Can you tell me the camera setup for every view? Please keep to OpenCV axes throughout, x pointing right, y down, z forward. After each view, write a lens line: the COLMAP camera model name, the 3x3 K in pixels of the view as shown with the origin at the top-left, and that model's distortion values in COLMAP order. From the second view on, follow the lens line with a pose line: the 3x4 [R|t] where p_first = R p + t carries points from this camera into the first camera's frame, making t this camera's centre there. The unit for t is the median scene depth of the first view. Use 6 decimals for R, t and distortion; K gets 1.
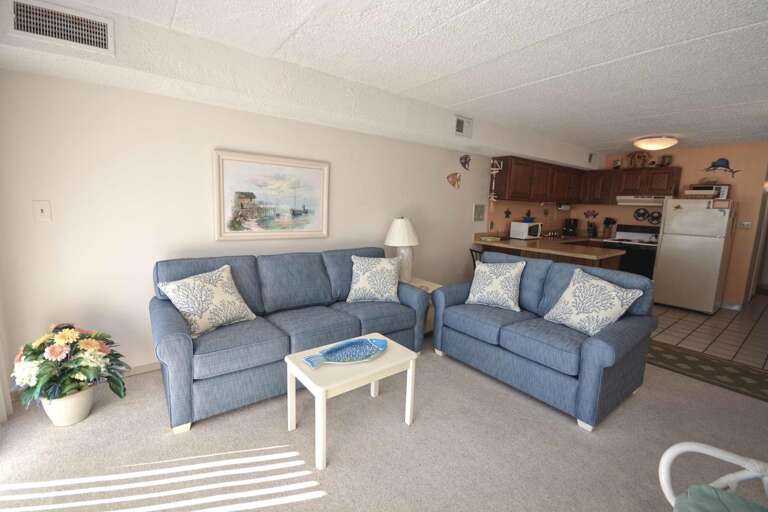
lens RADIAL K [[337.6, 0, 383.1], [0, 337.6, 252.6], [0, 0, 1]] dist [-0.008269, -0.000923]
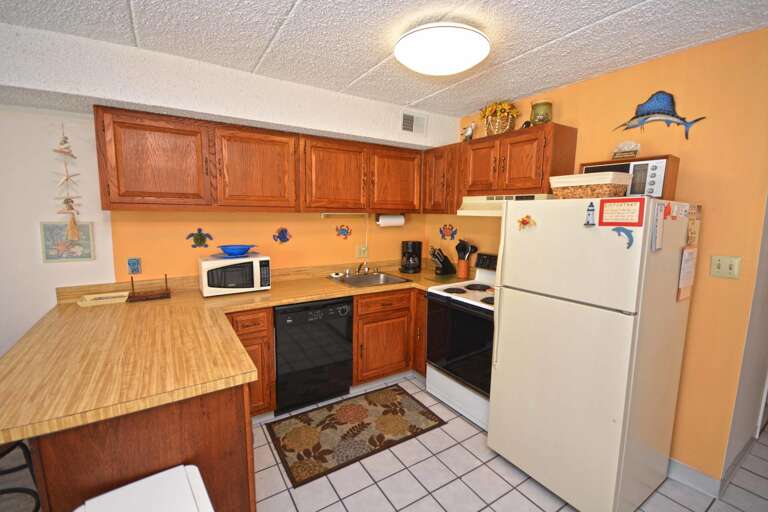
lens RADIAL K [[337.6, 0, 383.1], [0, 337.6, 252.6], [0, 0, 1]] dist [-0.008269, -0.000923]
pose [[0.996539, -0.009077, -0.082632, 0.789205], [0.006933, 0.999633, -0.026188, -0.096205], [0.082839, 0.025524, 0.996236, 0.642929]]
